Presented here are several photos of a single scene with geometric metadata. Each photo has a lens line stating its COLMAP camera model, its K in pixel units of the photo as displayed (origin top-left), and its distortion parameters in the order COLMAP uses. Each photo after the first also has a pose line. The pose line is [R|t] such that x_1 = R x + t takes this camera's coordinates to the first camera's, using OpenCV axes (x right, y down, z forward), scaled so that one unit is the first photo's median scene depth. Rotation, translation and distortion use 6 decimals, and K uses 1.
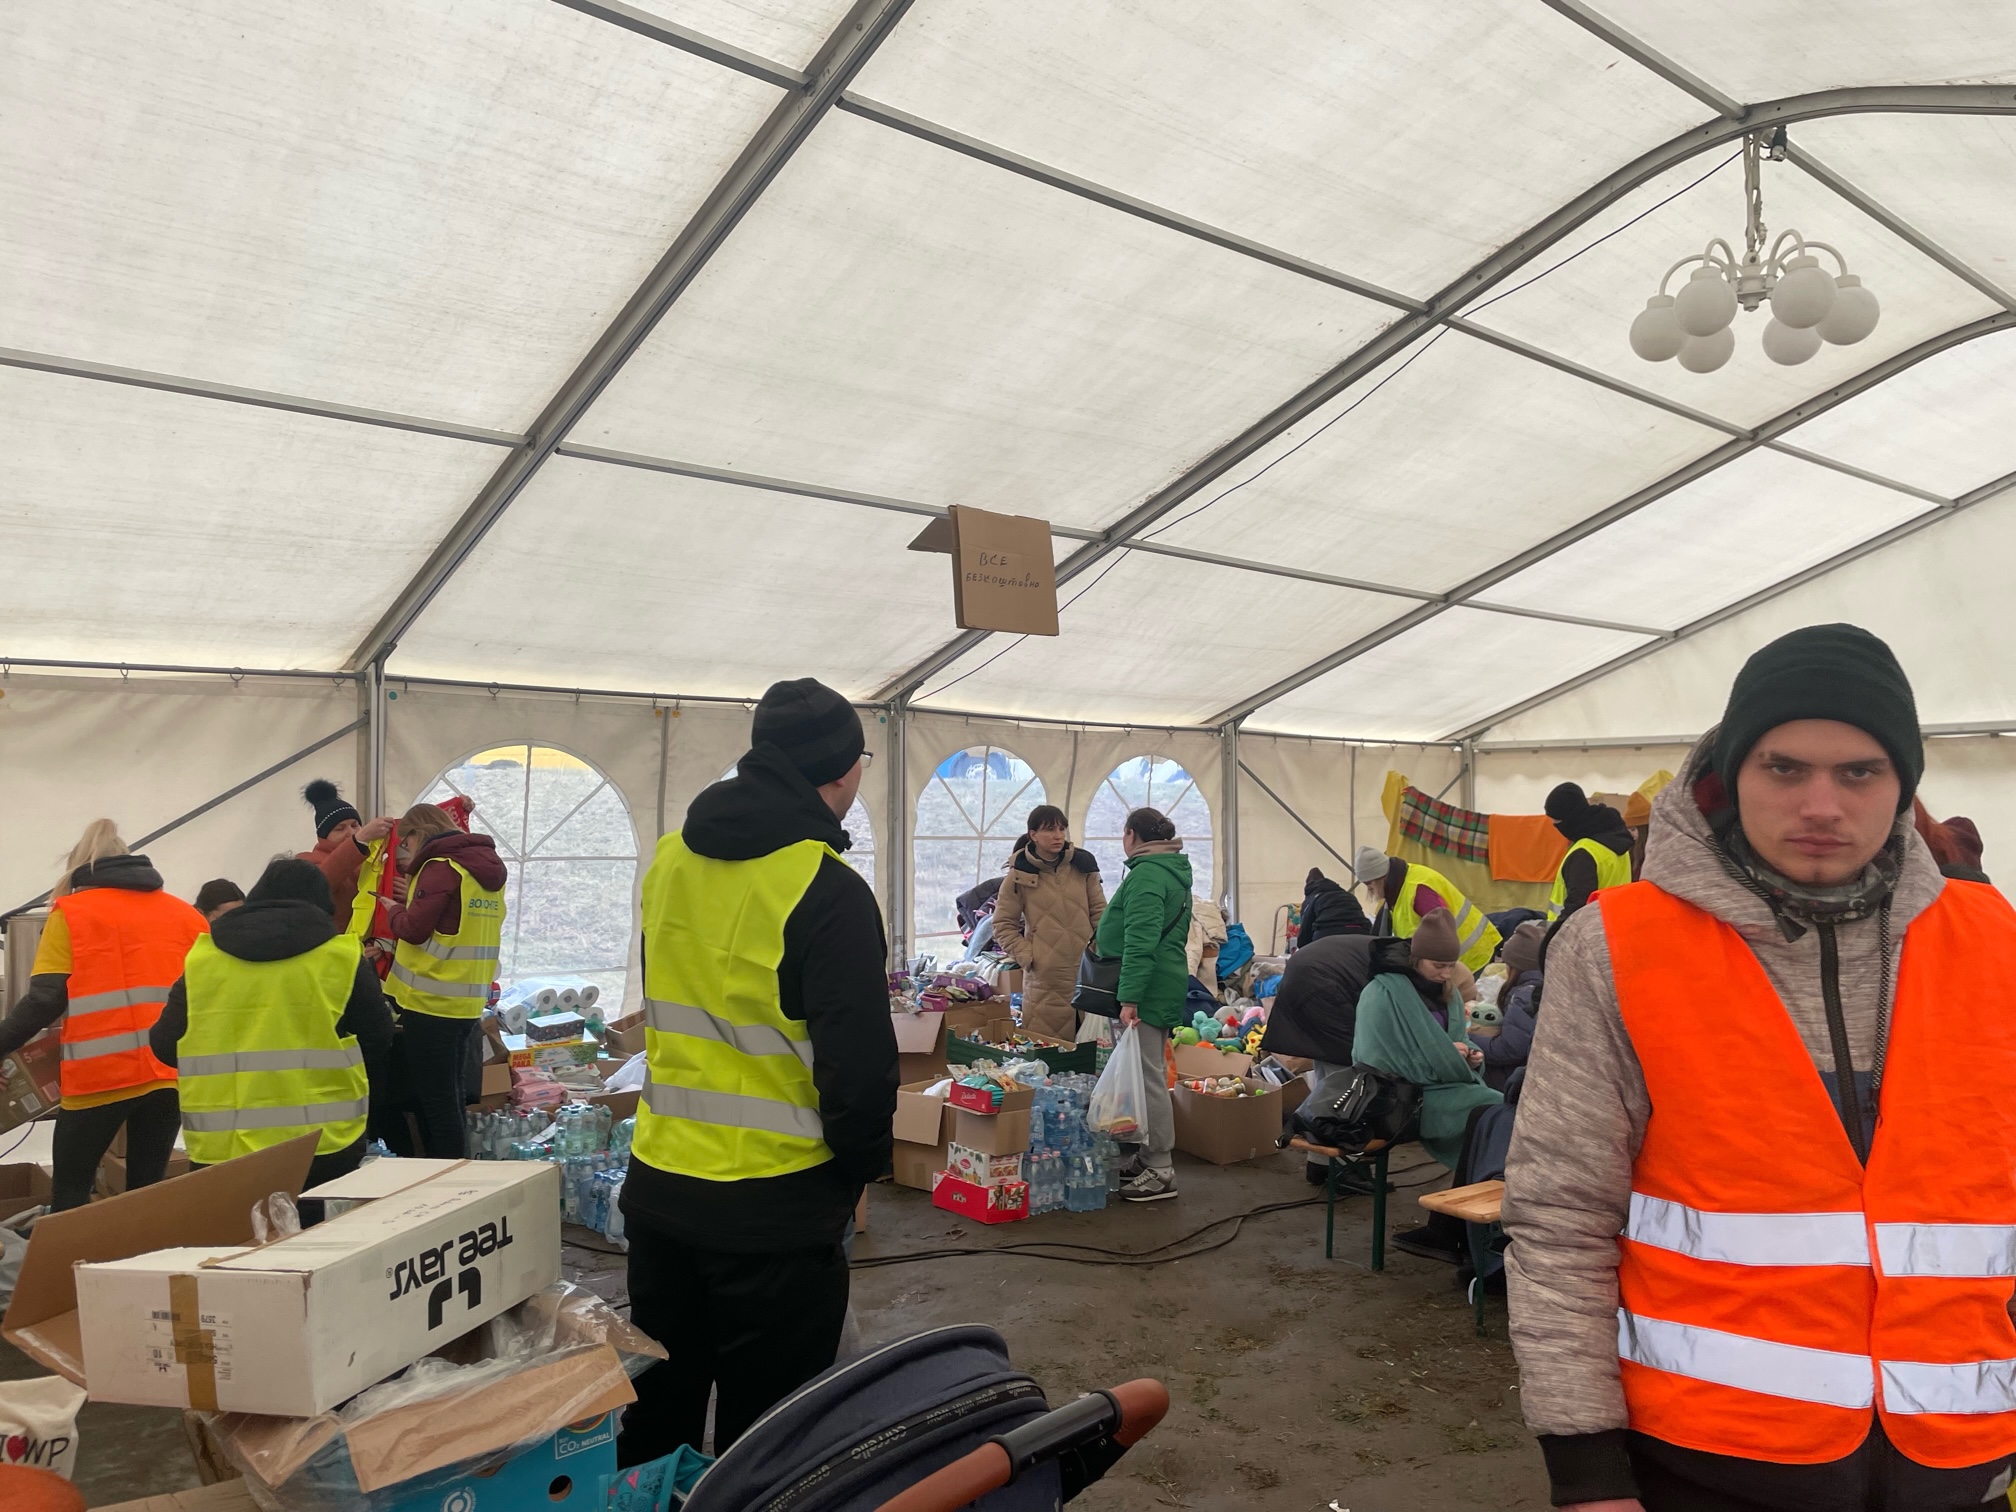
lens RADIAL K [[1525.5, 0, 1030.8], [0, 1525.5, 751.9], [0, 0, 1]] dist [0.090971, -0.119760]
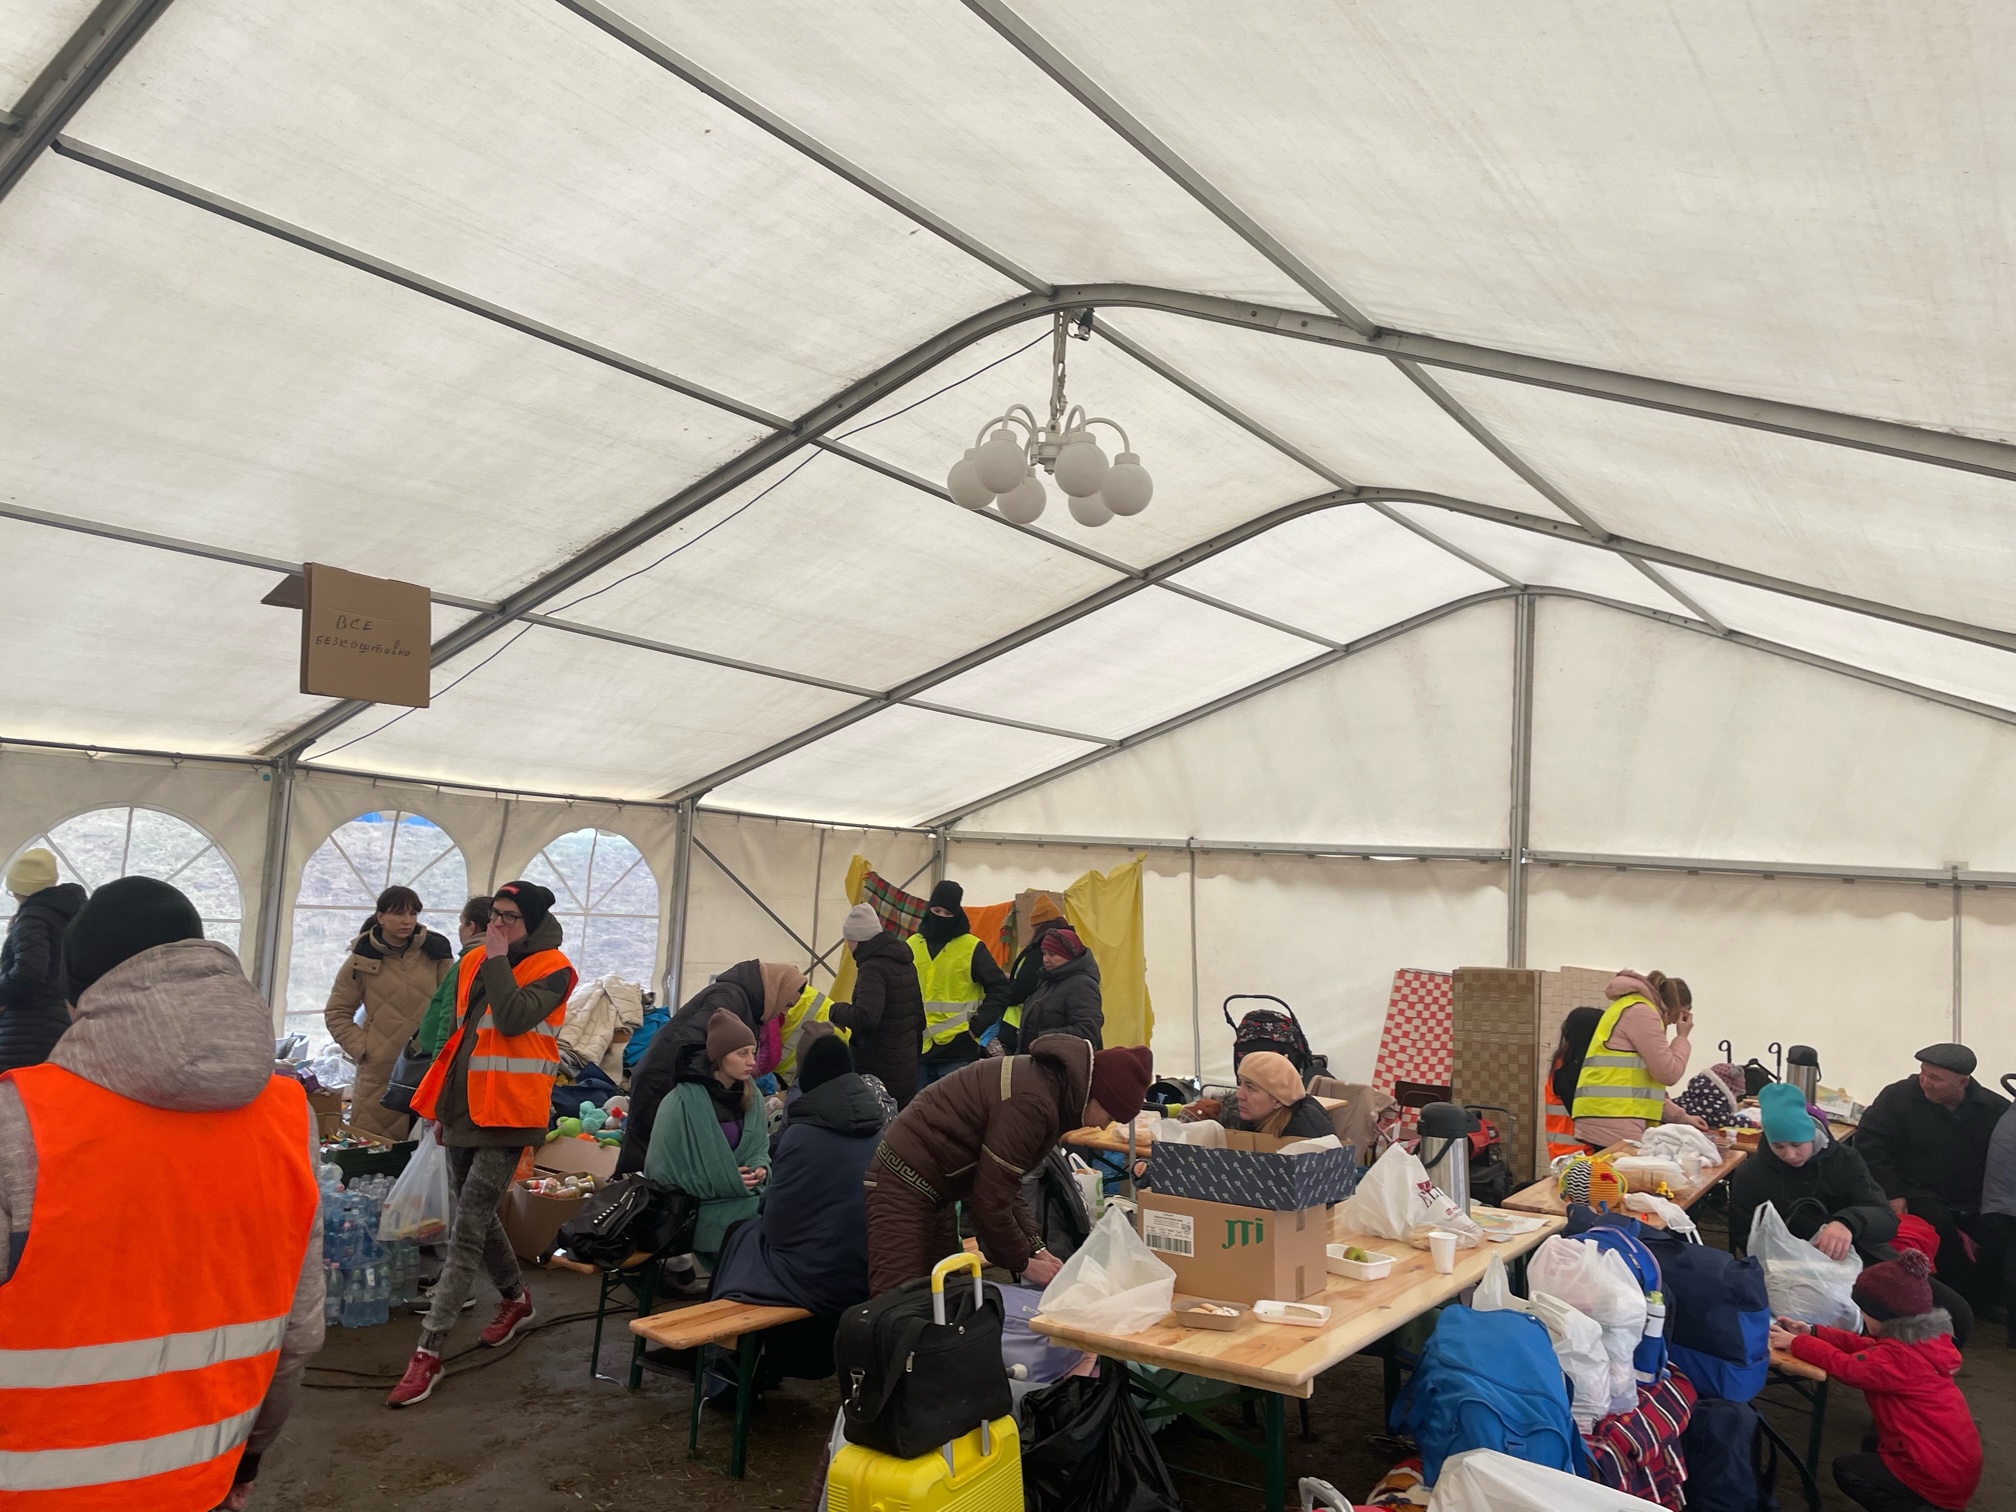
lens RADIAL K [[1525.5, 0, 1001.8], [0, 1525.5, 746.7], [0, 0, 1]] dist [0.090971, -0.119760]
pose [[0.970325, 0.073403, 0.230395, 0.168912], [-0.064539, 0.996864, -0.045788, -0.036482], [-0.233034, 0.029560, 0.972019, -0.023432]]
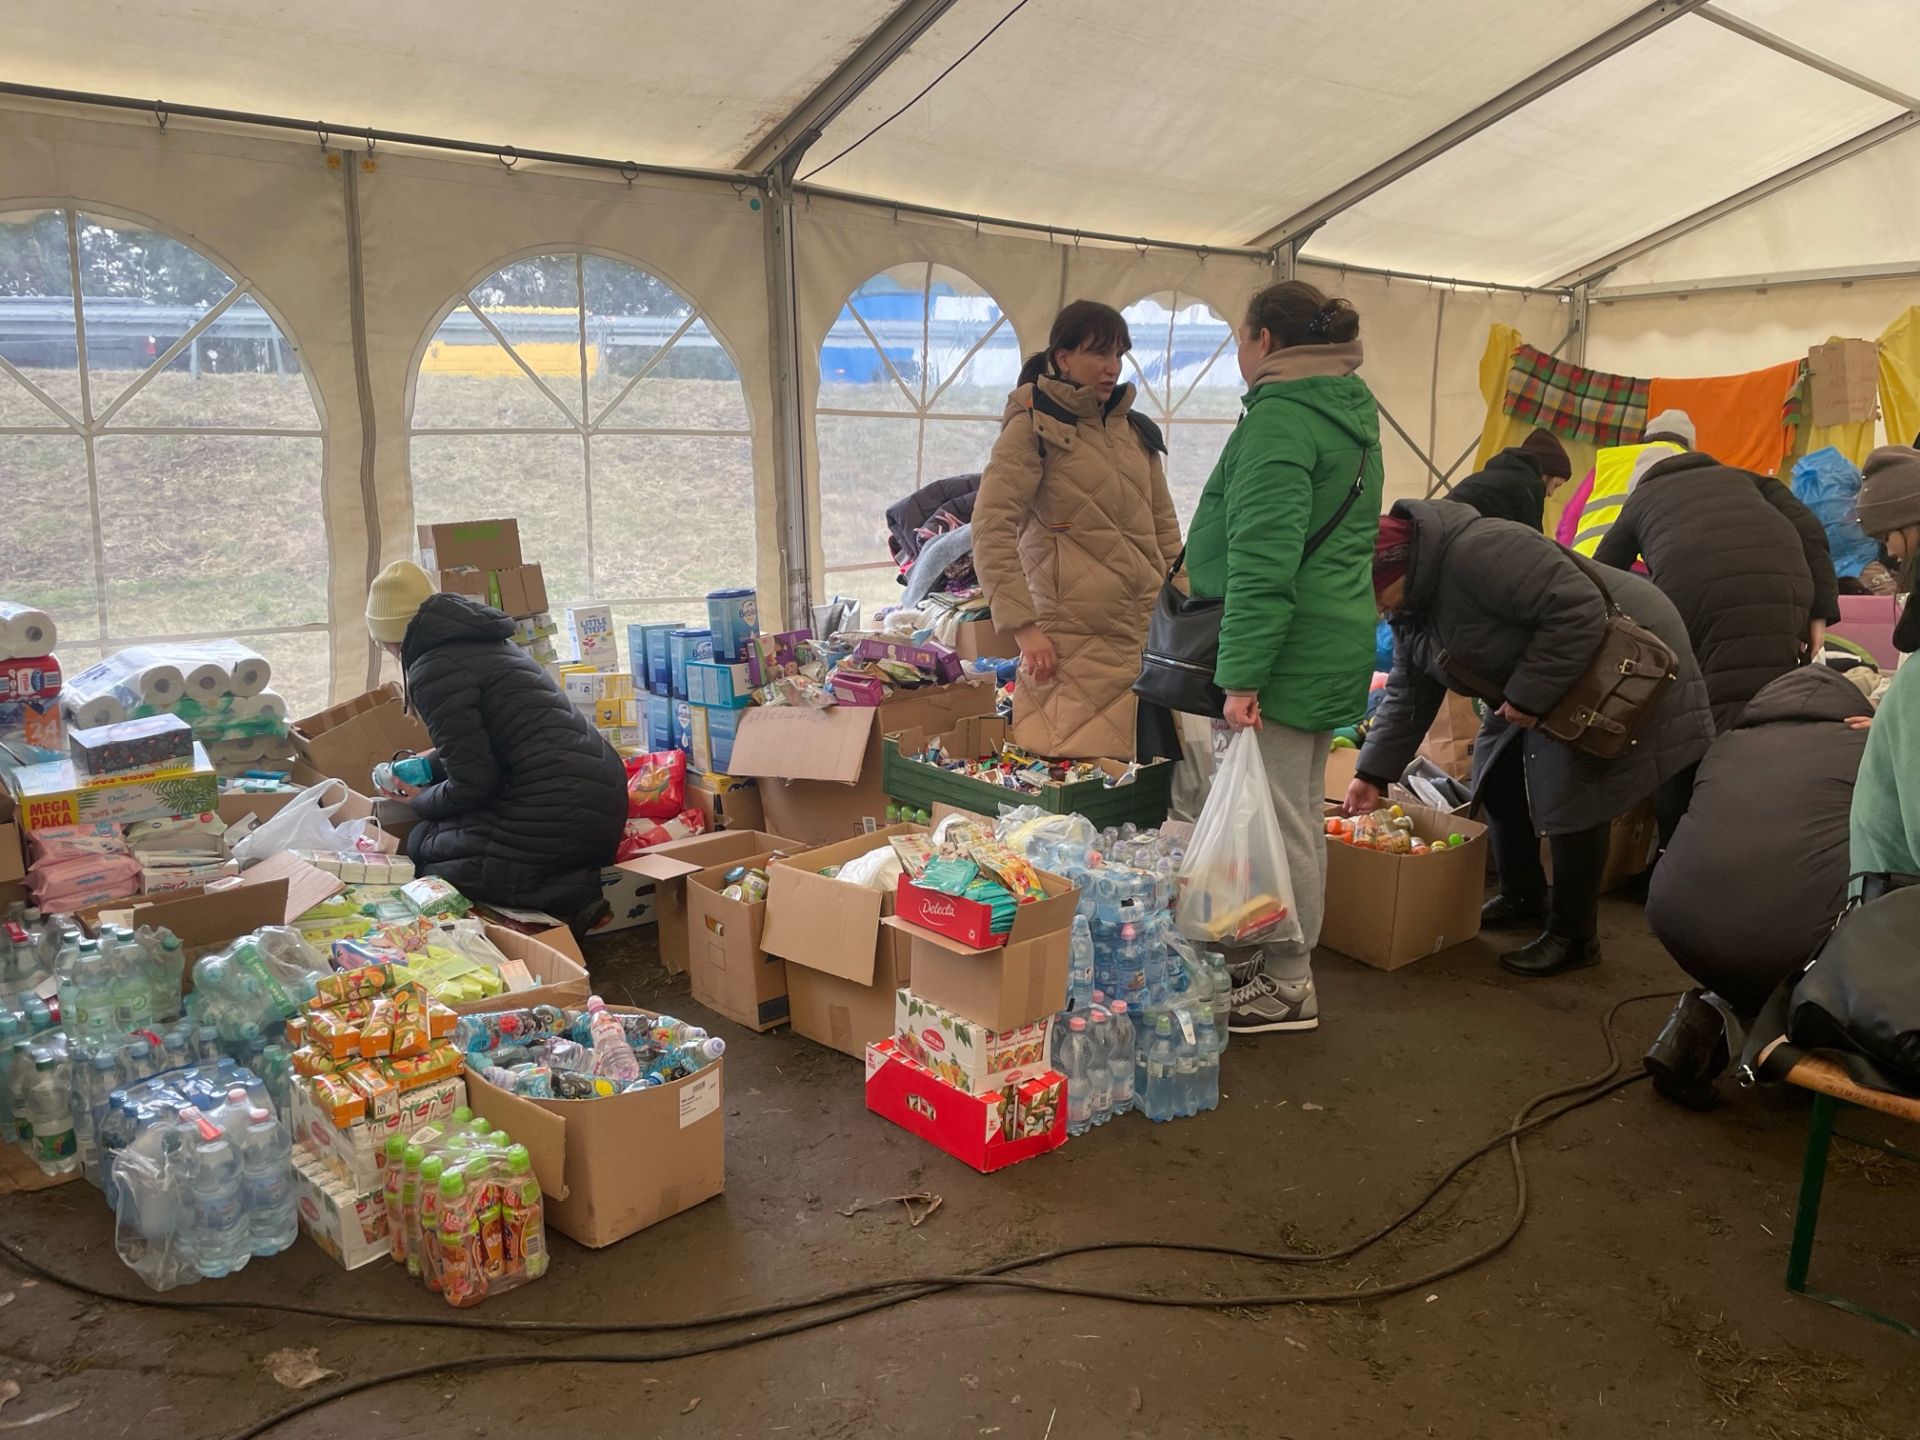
lens RADIAL K [[1452.9, 0, 964.9], [0, 1452.9, 726.8], [0, 0, 1]] dist [0.090971, -0.119760]
pose [[0.999822, -0.016098, 0.009846, -0.034714], [0.013486, 0.974535, 0.223829, 0.071711], [-0.013199, -0.223656, 0.974579, 0.567846]]
